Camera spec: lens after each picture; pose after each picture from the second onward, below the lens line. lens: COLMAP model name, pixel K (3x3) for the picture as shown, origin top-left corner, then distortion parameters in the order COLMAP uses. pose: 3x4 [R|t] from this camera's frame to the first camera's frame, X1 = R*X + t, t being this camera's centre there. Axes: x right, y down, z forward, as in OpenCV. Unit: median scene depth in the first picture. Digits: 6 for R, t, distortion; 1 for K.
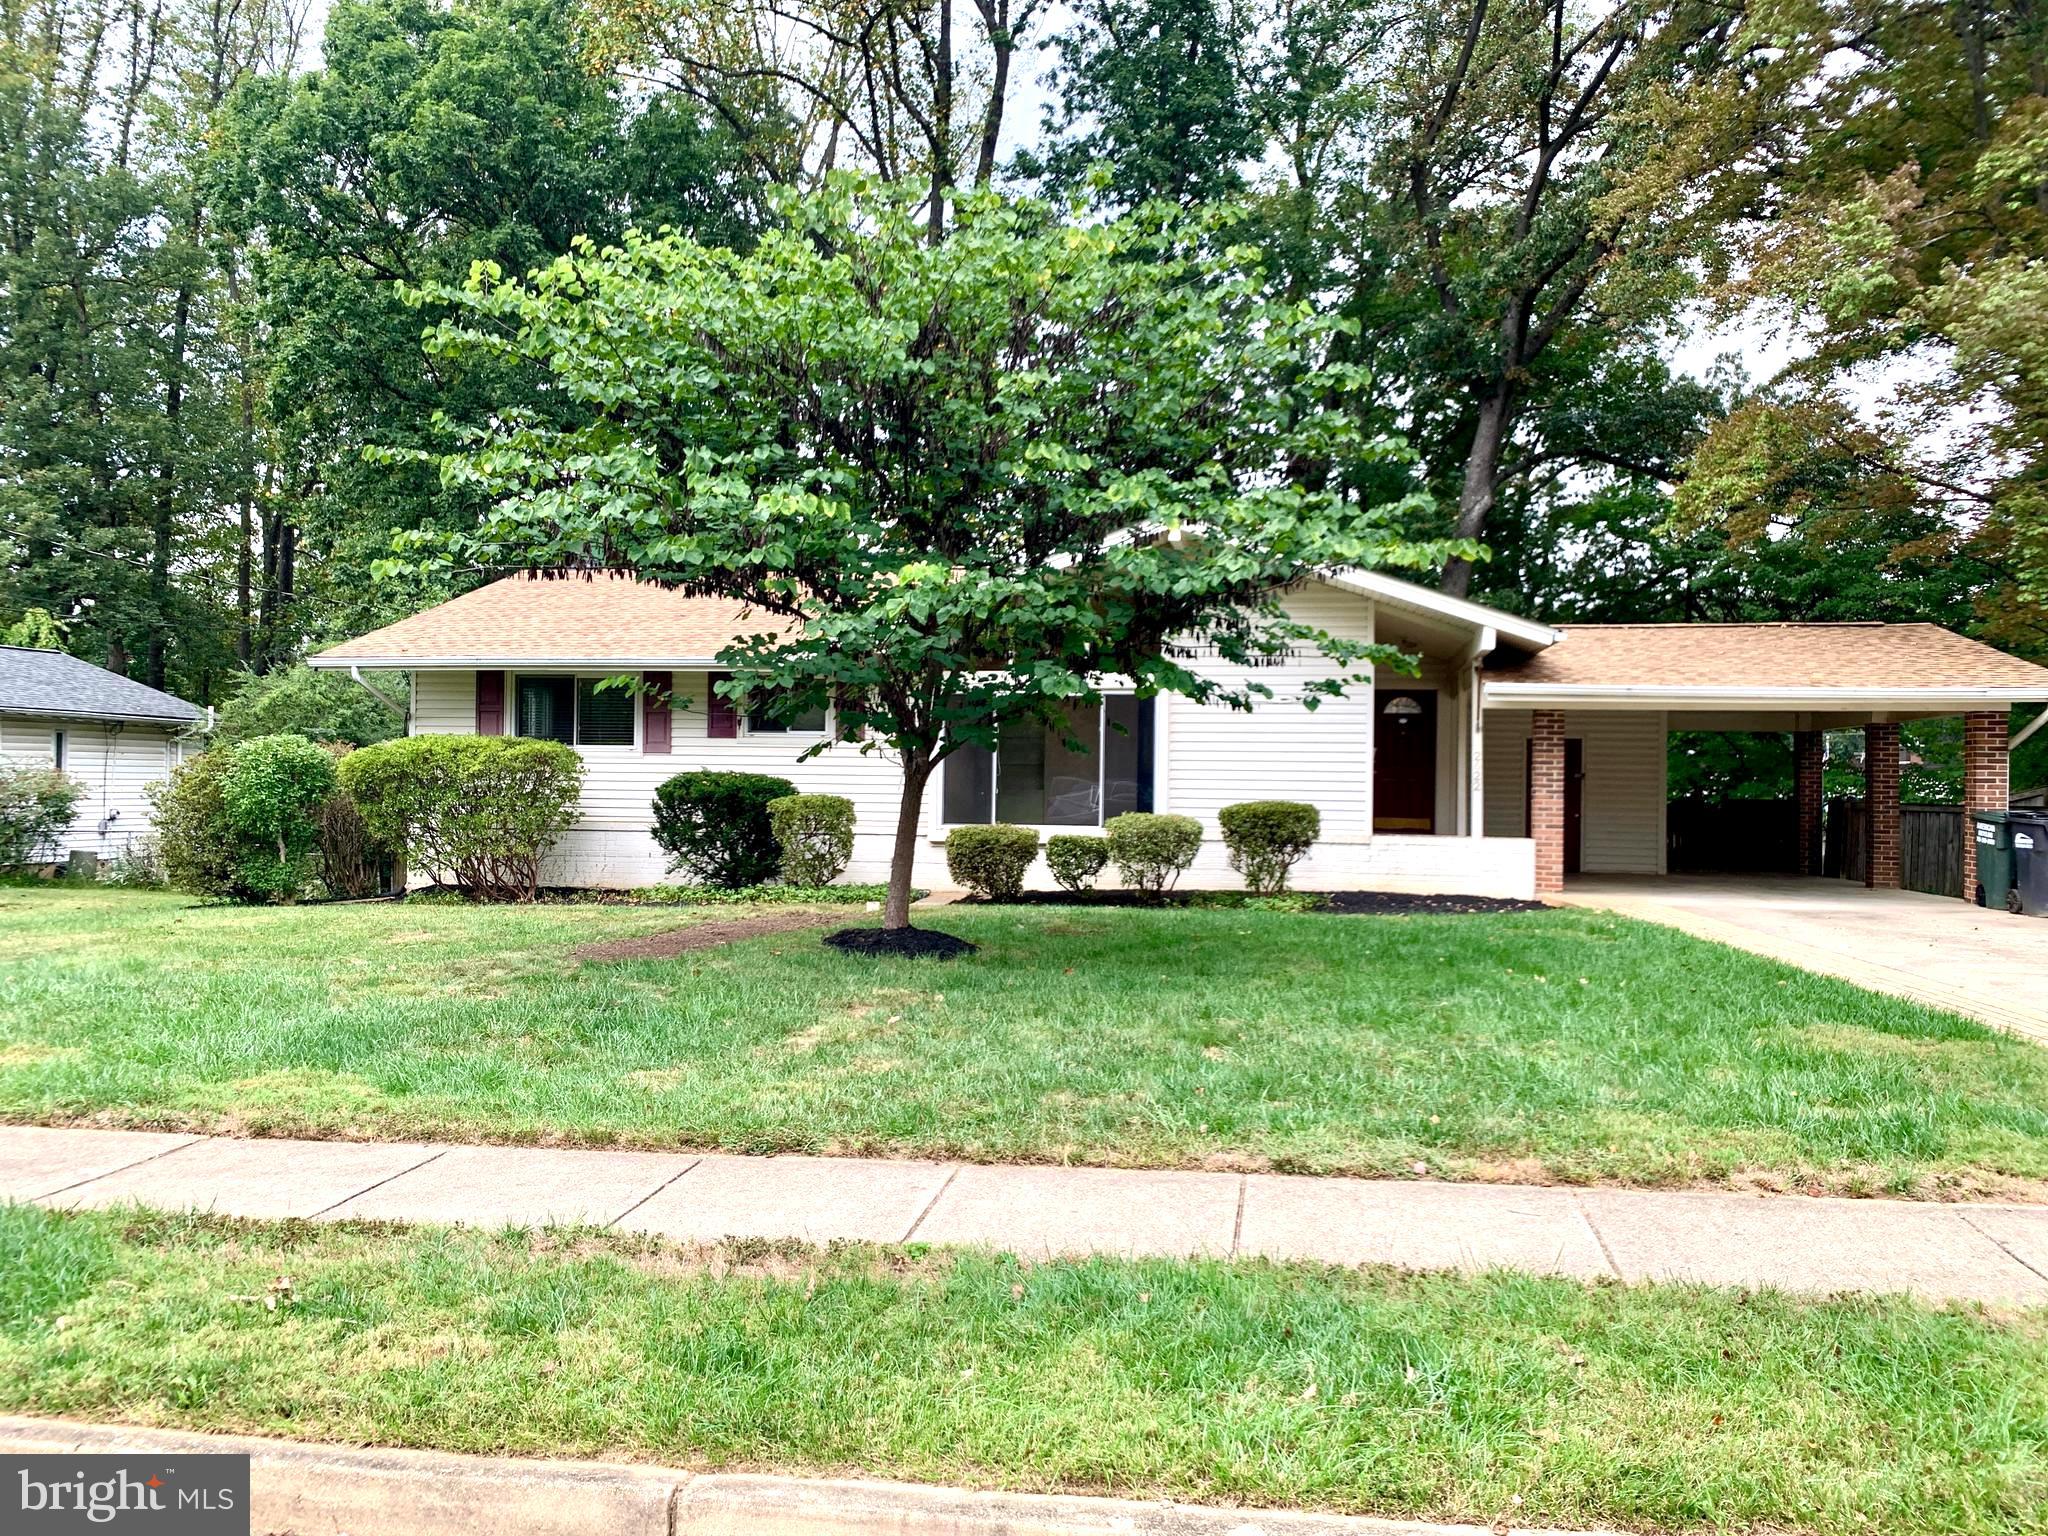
lens RADIAL K [[1554.6, 0, 1027.0], [0, 1554.6, 769.1], [0, 0, 1]] dist [-0.001442, -0.009724]
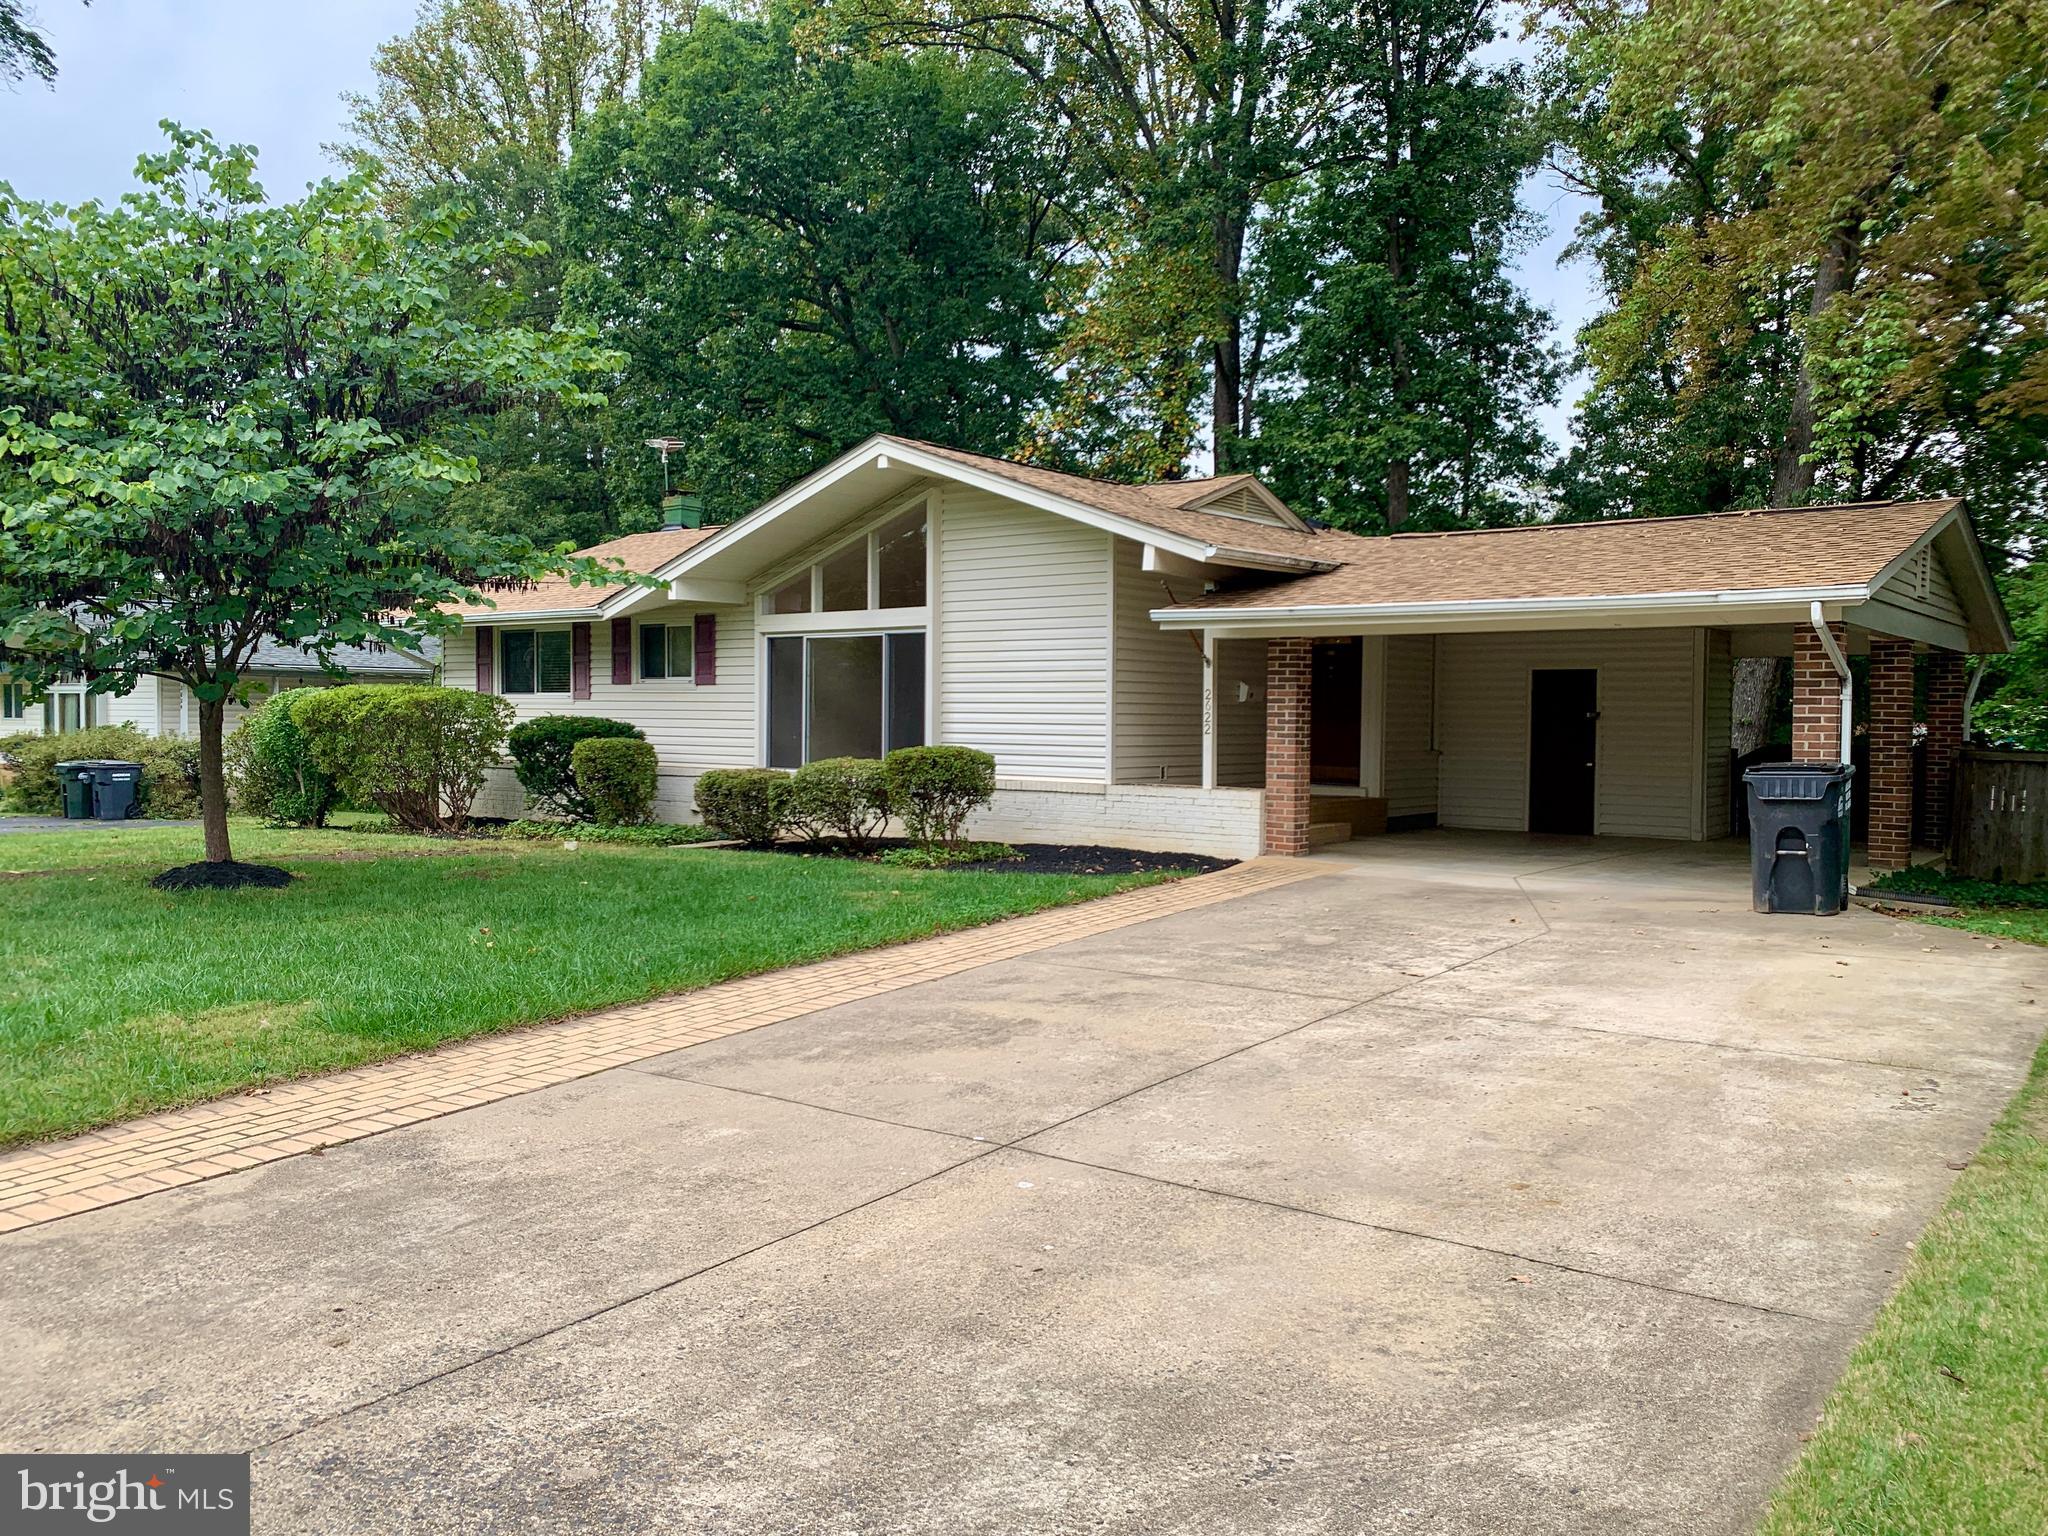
lens RADIAL K [[1554.6, 0, 1029.3], [0, 1554.6, 763.7], [0, 0, 1]] dist [-0.001442, -0.009724]
pose [[0.870597, 0.009960, -0.491896, 0.629344], [0.004879, 0.999571, 0.028875, 0.005075], [0.491973, -0.027538, 0.870175, 0.205822]]
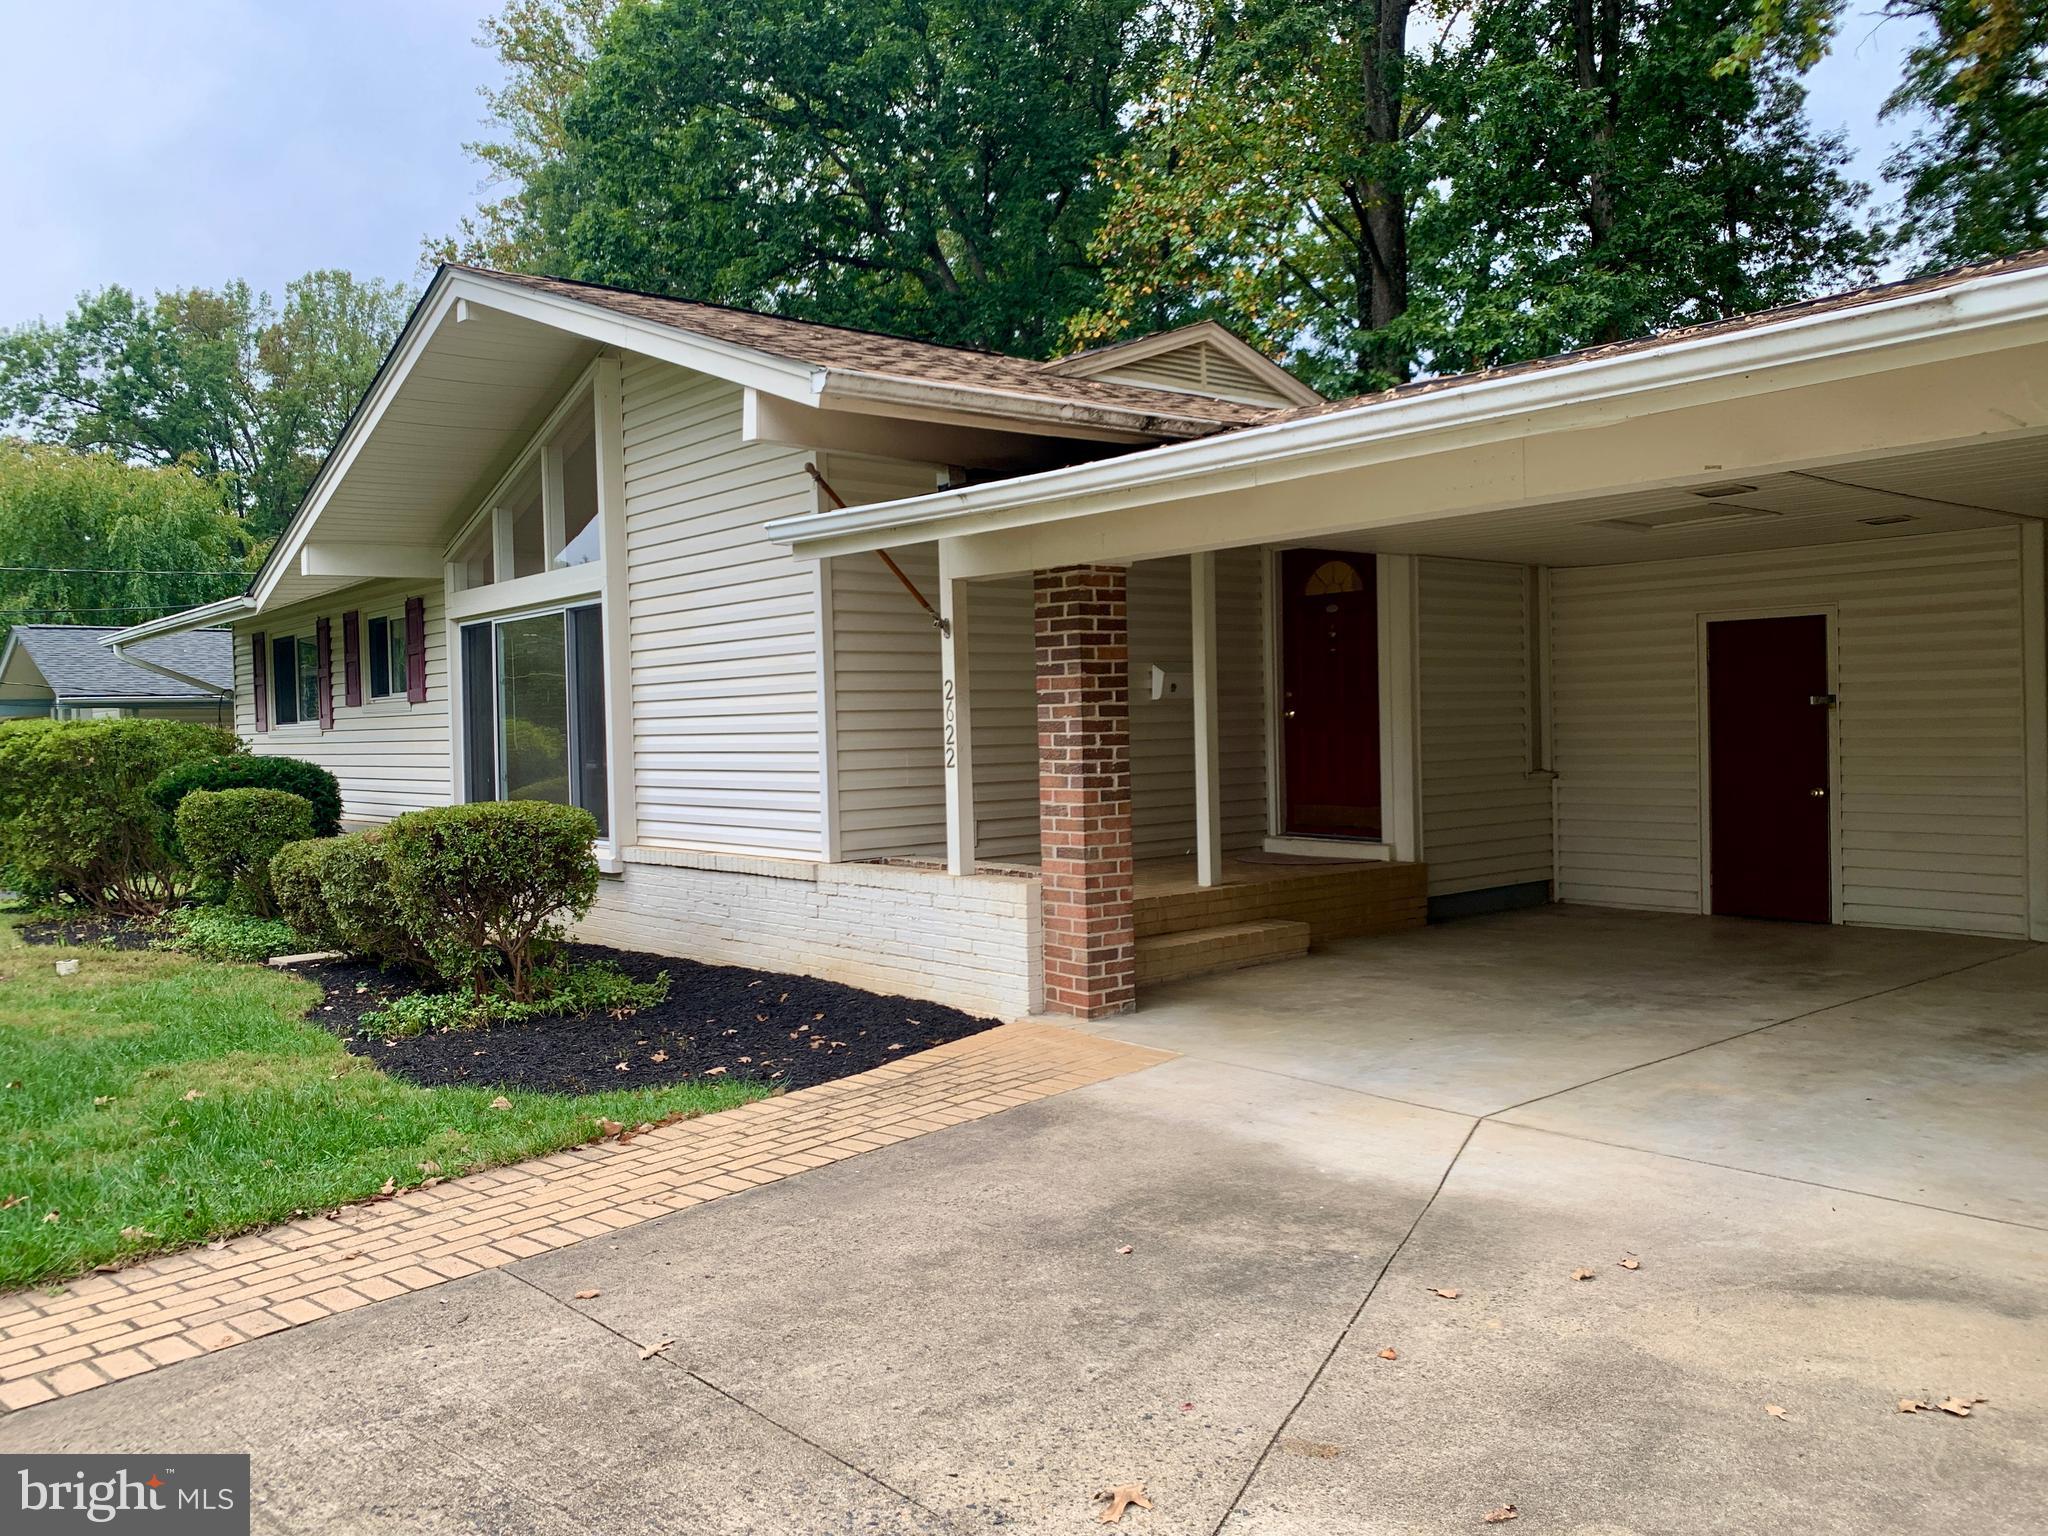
lens RADIAL K [[1554.6, 0, 1024.2], [0, 1554.6, 770.9], [0, 0, 1]] dist [-0.001442, -0.009724]
pose [[0.750293, -0.011713, -0.661002, 0.597236], [0.038065, 0.998950, 0.025506, 0.004695], [0.660009, -0.044298, 0.749951, 0.688535]]
